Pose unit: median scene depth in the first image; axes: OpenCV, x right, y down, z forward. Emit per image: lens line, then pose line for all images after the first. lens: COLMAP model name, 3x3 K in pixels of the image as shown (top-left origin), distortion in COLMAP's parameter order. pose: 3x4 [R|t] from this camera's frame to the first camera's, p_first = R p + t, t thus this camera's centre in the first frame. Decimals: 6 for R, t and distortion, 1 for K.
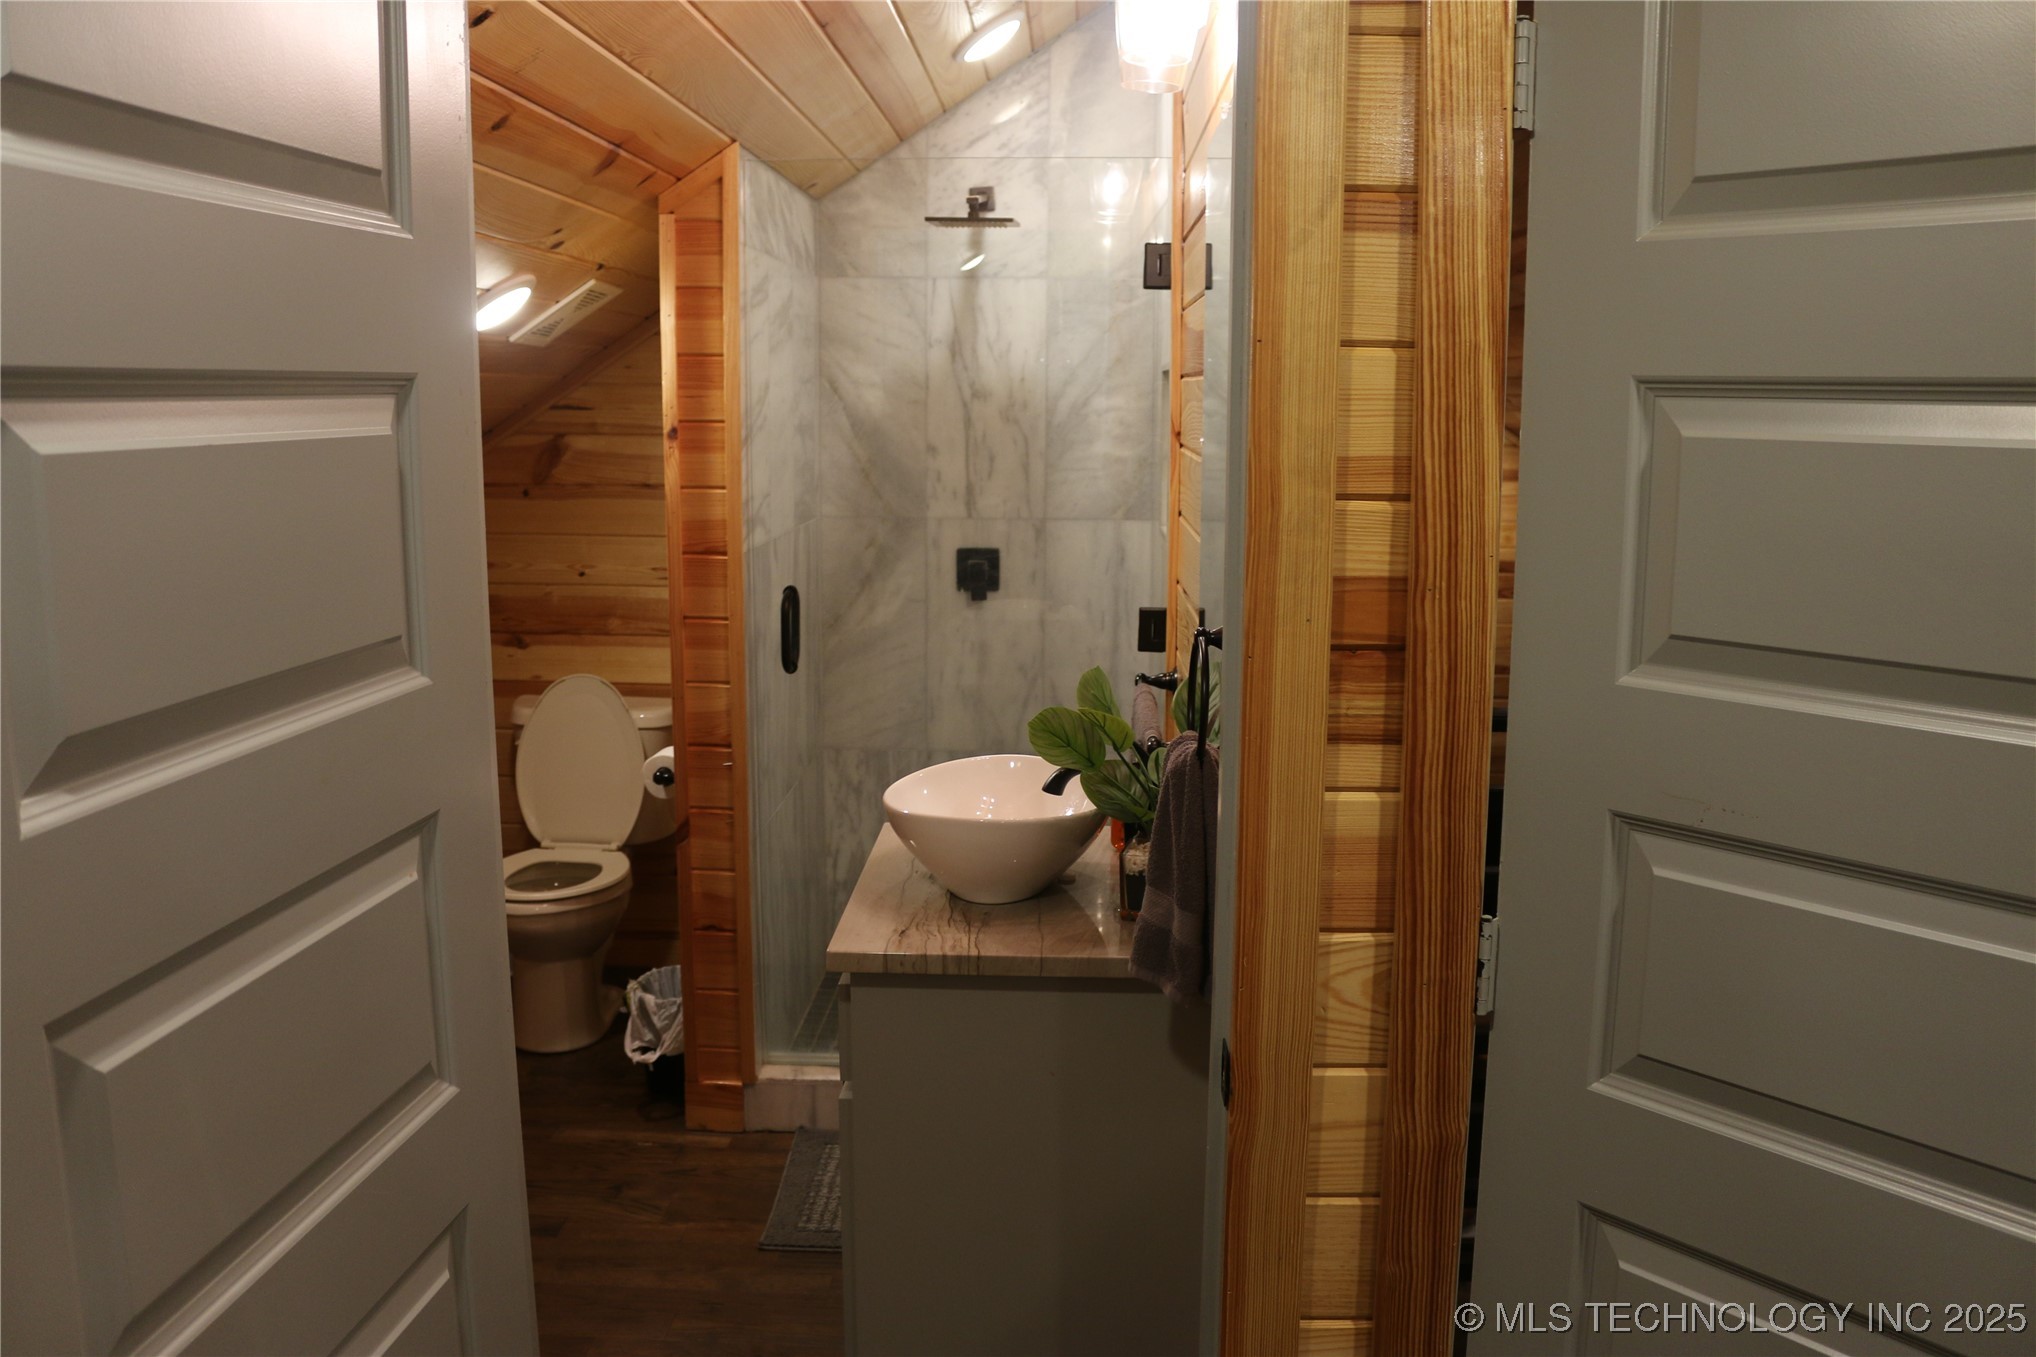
lens RADIAL K [[1677.6, 0, 1012.3], [0, 1677.6, 687.6], [0, 0, 1]] dist [-0.158573, 0.133838]
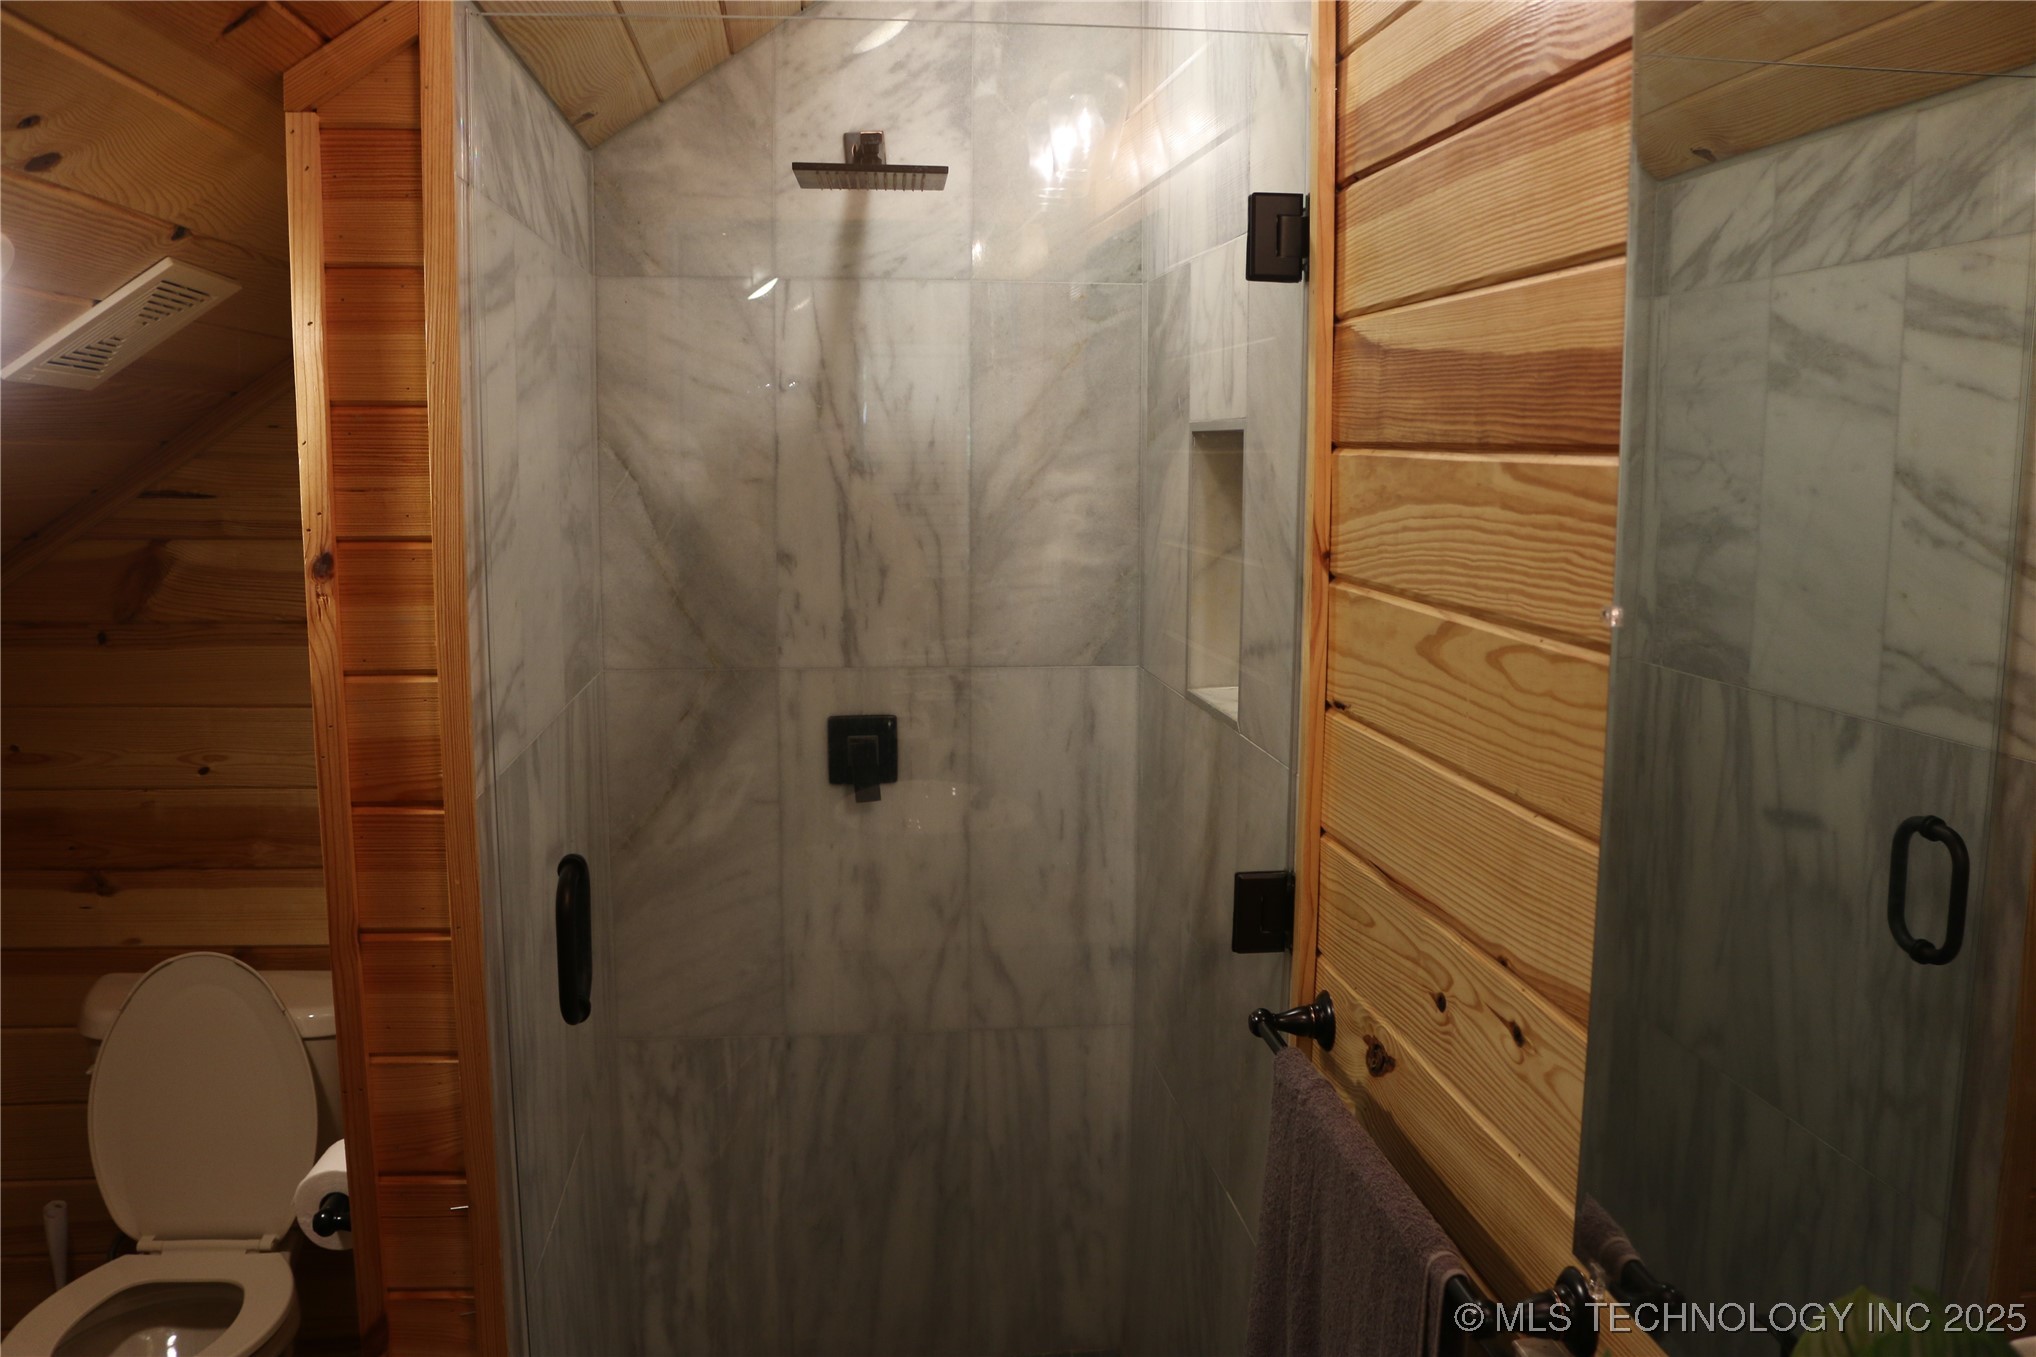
lens RADIAL K [[1677.6, 0, 1012.3], [0, 1677.6, 687.6], [0, 0, 1]] dist [-0.158573, 0.133838]
pose [[0.988014, -0.024184, 0.152457, -0.061696], [0.028676, 0.999215, -0.027338, -0.077103], [-0.151676, 0.031382, 0.987932, 0.389058]]
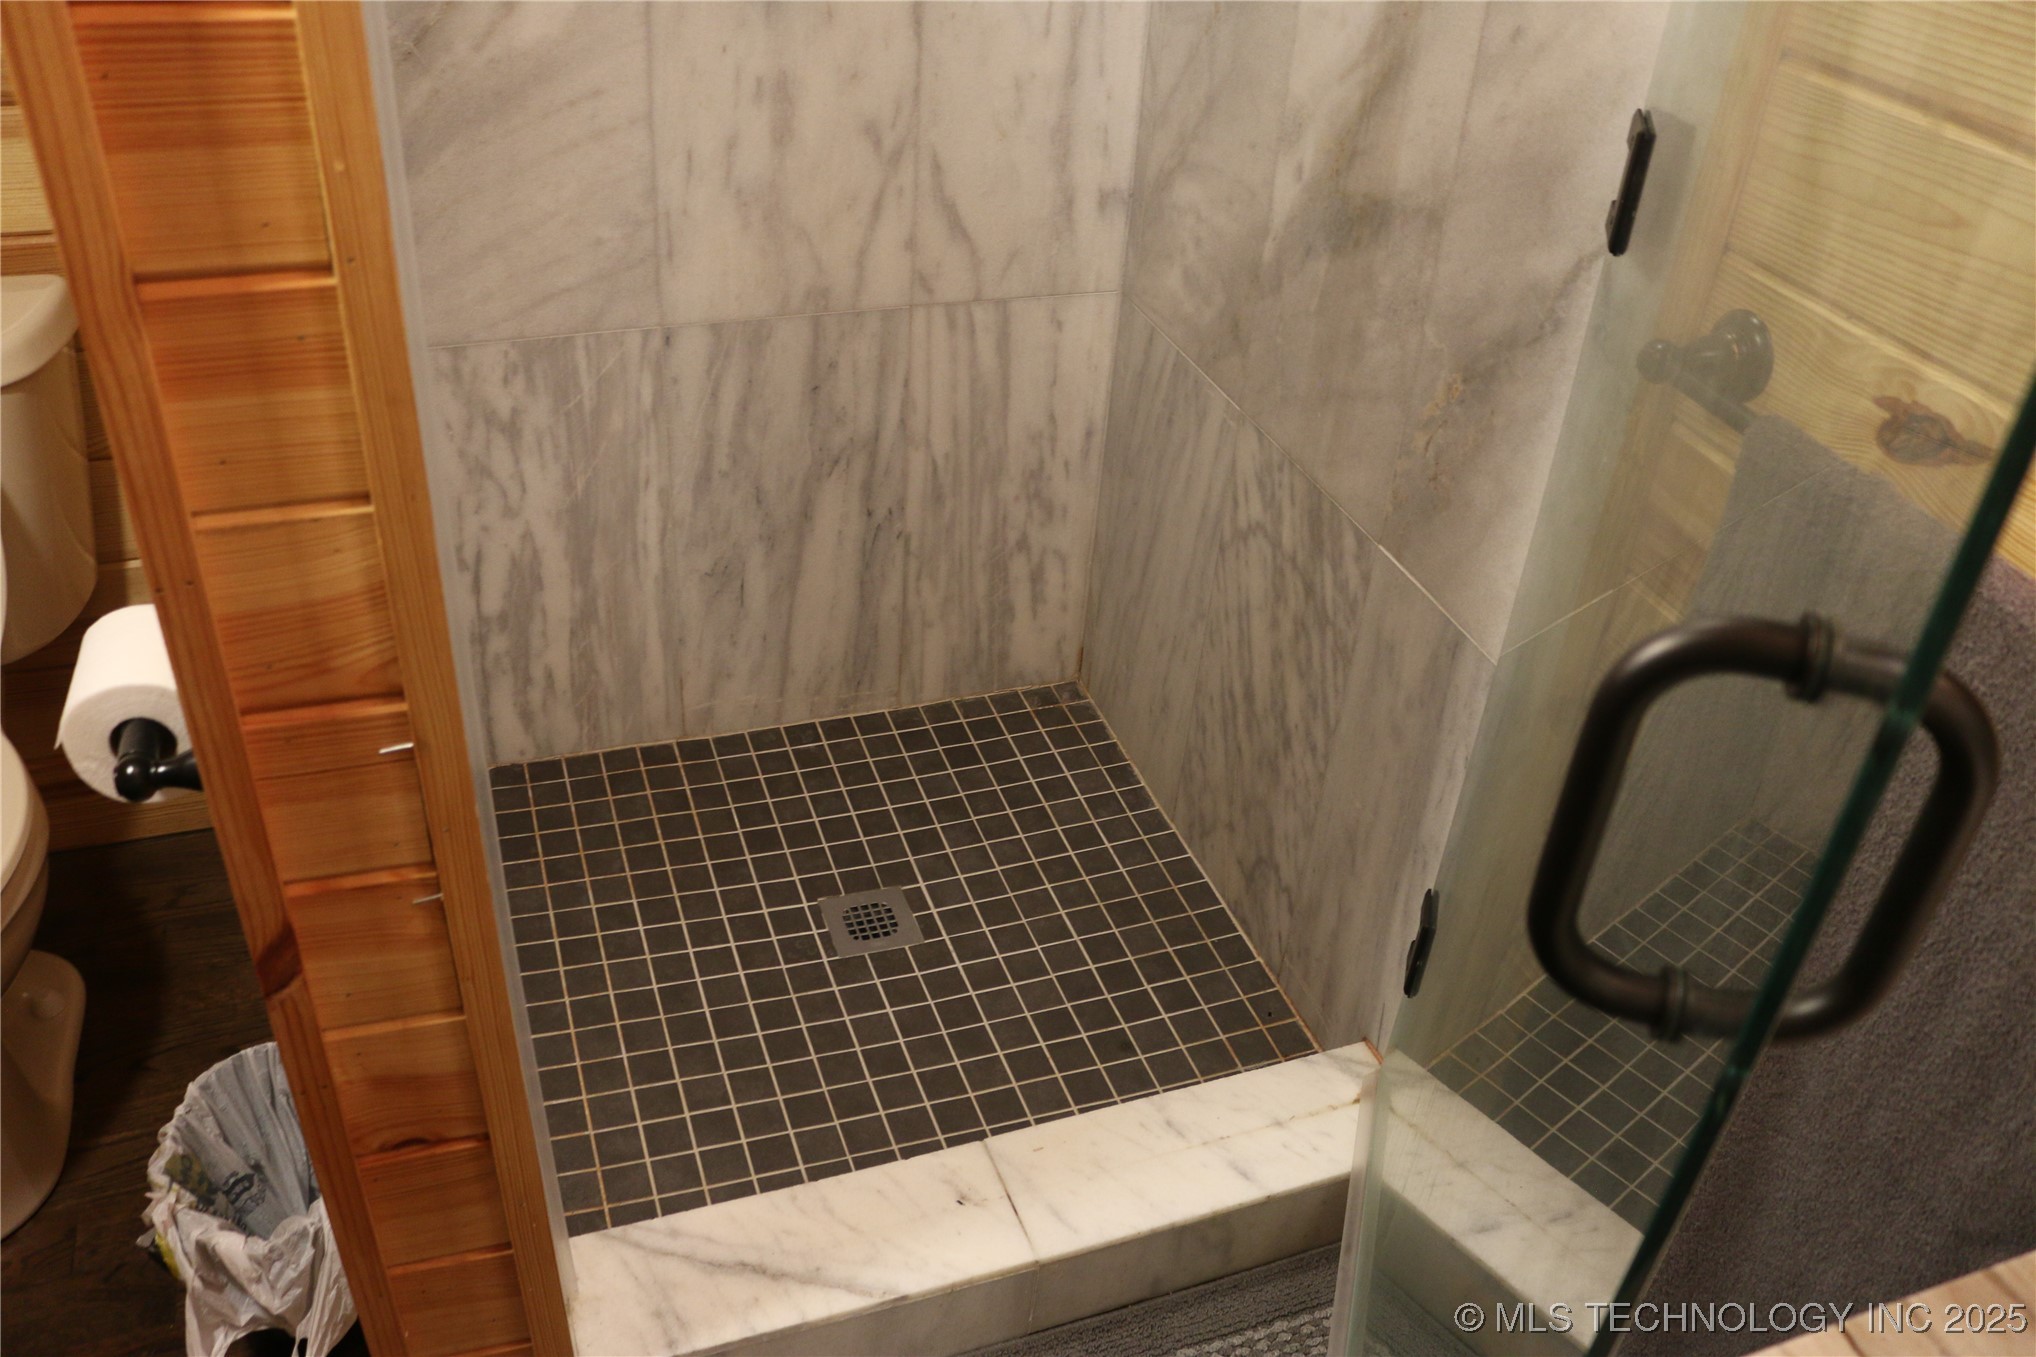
lens RADIAL K [[1677.6, 0, 1012.3], [0, 1677.6, 687.6], [0, 0, 1]] dist [-0.158573, 0.133838]
pose [[0.927295, -0.171102, 0.332939, -0.133982], [0.007782, 0.898041, 0.439843, -0.072733], [-0.374251, -0.405274, 0.834080, 0.590020]]
